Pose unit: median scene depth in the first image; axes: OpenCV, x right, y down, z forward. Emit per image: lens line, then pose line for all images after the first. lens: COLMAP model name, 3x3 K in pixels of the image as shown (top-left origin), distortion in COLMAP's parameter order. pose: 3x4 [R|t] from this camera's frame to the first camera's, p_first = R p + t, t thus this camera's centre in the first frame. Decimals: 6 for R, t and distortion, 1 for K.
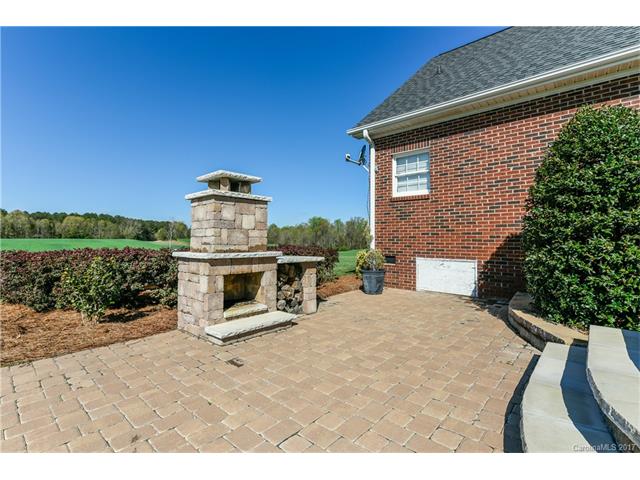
lens RADIAL K [[307.4, 0, 327.0], [0, 307.4, 227.4], [0, 0, 1]] dist [0.002760, 0.000302]
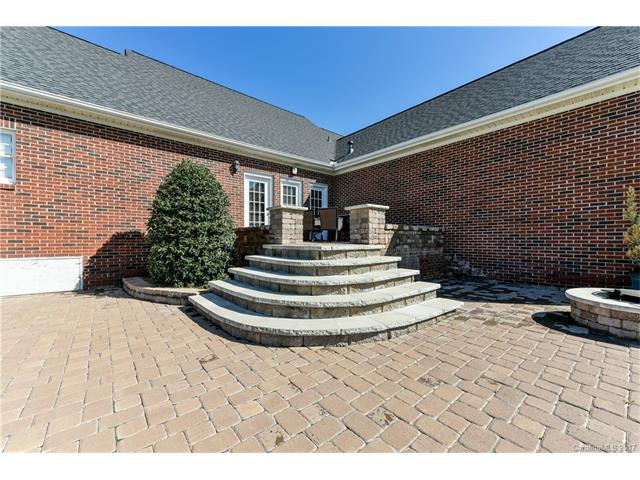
lens RADIAL K [[250.9, 0, 319.9], [0, 250.9, 241.6], [0, 0, 1]] dist [0.008098, 0.000110]
pose [[0.152552, -0.010766, 0.988237, -0.269711], [-0.040712, 0.999023, 0.017168, 0.005295], [-0.987457, -0.042852, 0.151965, 0.033722]]
